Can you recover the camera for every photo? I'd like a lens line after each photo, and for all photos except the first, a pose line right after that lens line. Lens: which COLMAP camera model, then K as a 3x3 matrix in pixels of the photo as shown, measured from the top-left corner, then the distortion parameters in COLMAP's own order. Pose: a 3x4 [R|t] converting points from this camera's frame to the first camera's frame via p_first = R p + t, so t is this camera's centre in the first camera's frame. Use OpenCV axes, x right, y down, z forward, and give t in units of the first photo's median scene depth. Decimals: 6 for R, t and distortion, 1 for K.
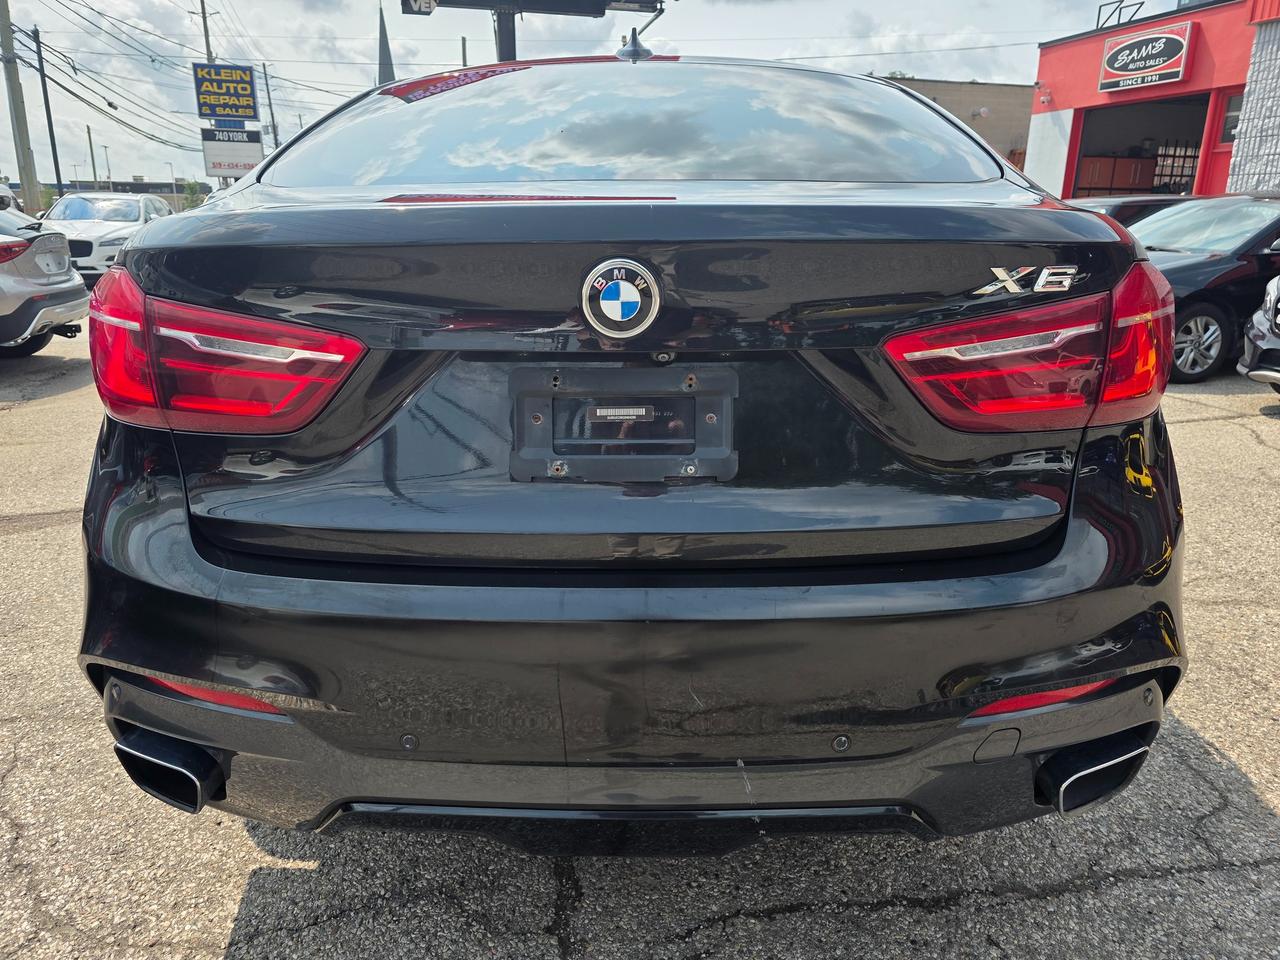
lens RADIAL K [[926.5, 0, 645.2], [0, 926.5, 442.7], [0, 0, 1]] dist [0.051575, -0.052130]
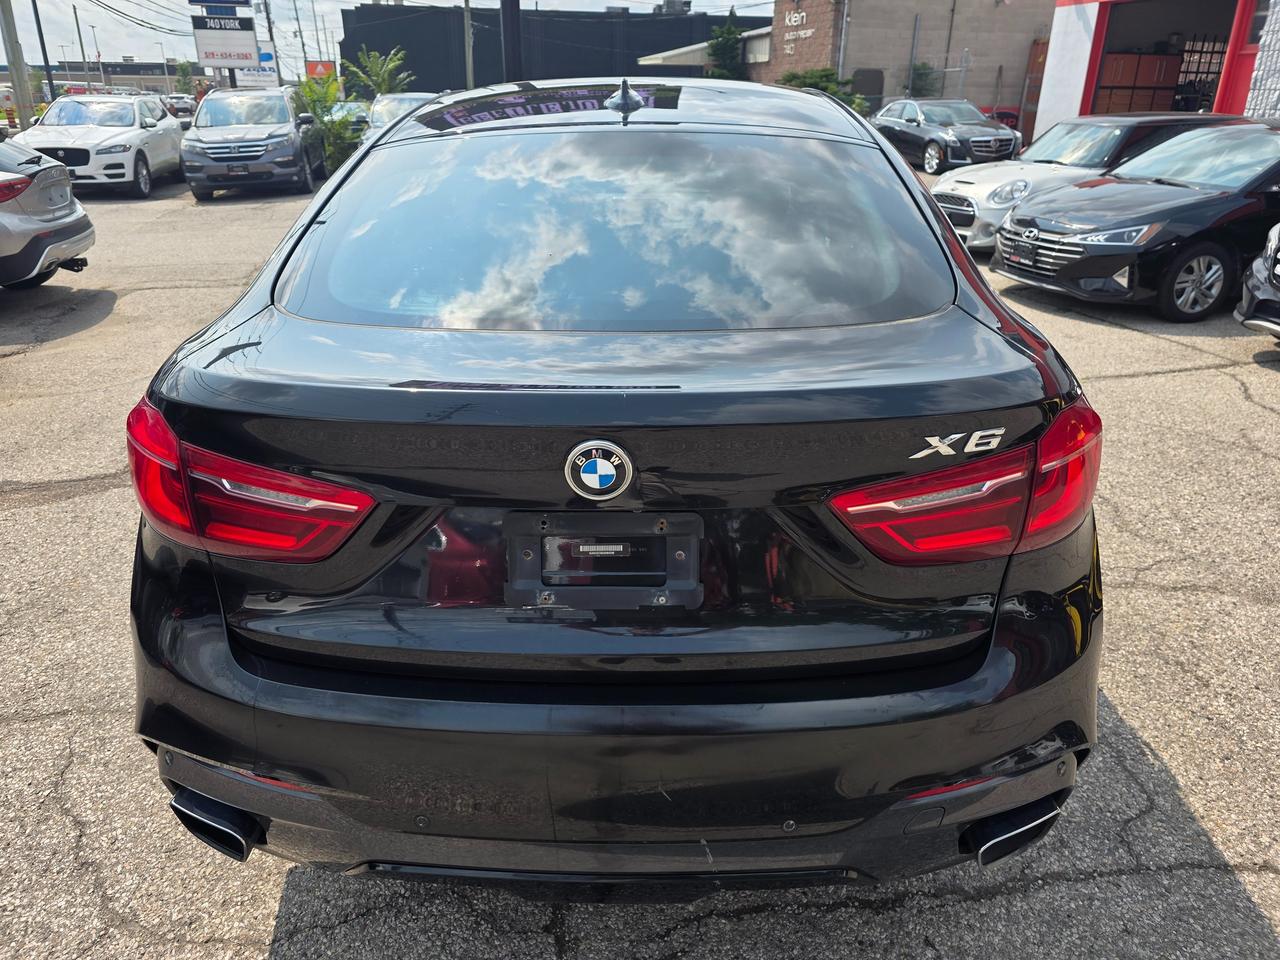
lens RADIAL K [[926.5, 0, 645.2], [0, 926.5, 442.7], [0, 0, 1]] dist [0.051575, -0.052130]
pose [[0.999969, 0.002642, -0.007473, 0.023864], [-0.001808, 0.993983, 0.109523, -0.189234], [0.007717, -0.109506, 0.993956, -0.078816]]
